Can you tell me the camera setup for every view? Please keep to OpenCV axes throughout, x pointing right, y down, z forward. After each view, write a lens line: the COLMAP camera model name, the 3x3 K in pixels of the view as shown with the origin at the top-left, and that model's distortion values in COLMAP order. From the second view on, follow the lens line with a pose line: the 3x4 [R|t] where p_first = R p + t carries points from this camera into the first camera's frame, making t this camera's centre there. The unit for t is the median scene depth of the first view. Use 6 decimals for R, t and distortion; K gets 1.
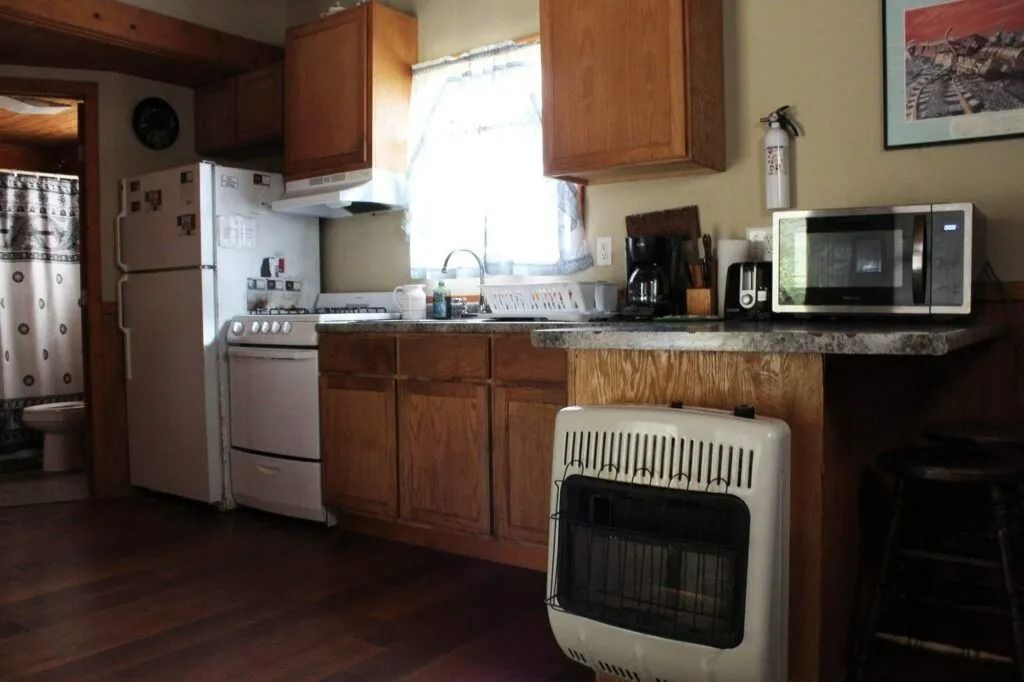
lens RADIAL K [[844.6, 0, 511.7], [0, 844.6, 340.5], [0, 0, 1]] dist [-0.081484, 0.016667]
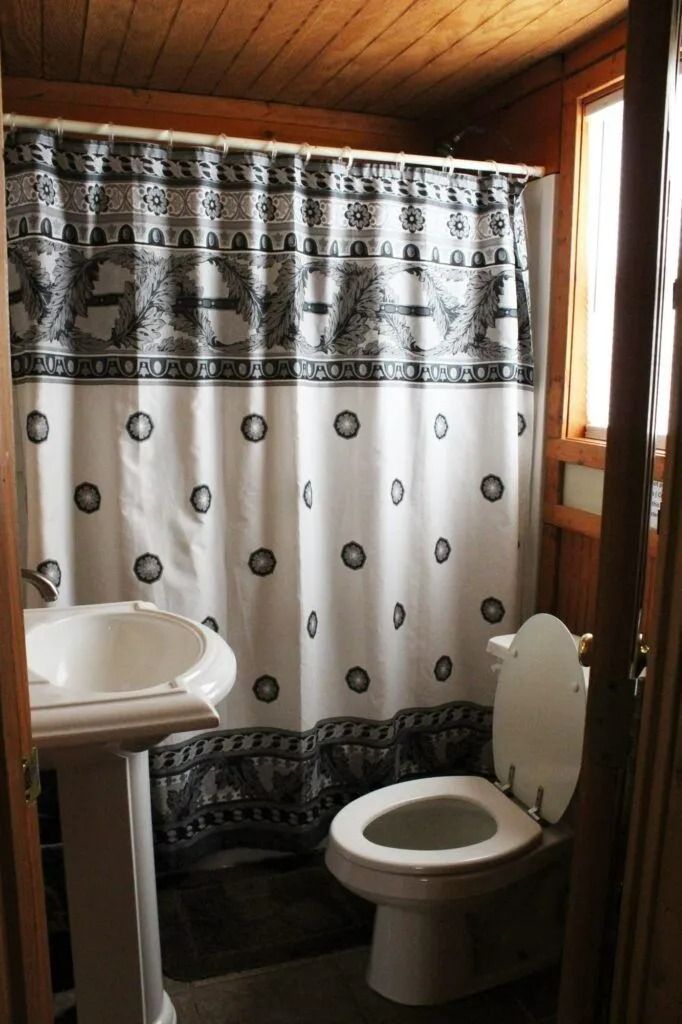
lens RADIAL K [[844.6, 0, 342.2], [0, 844.6, 513.9], [0, 0, 1]] dist [-0.081484, 0.016667]
pose [[0.829880, 0.121818, -0.544481, -0.355935], [-0.044547, 0.987225, 0.152977, -0.092578], [0.556160, -0.102697, 0.824705, 0.624119]]
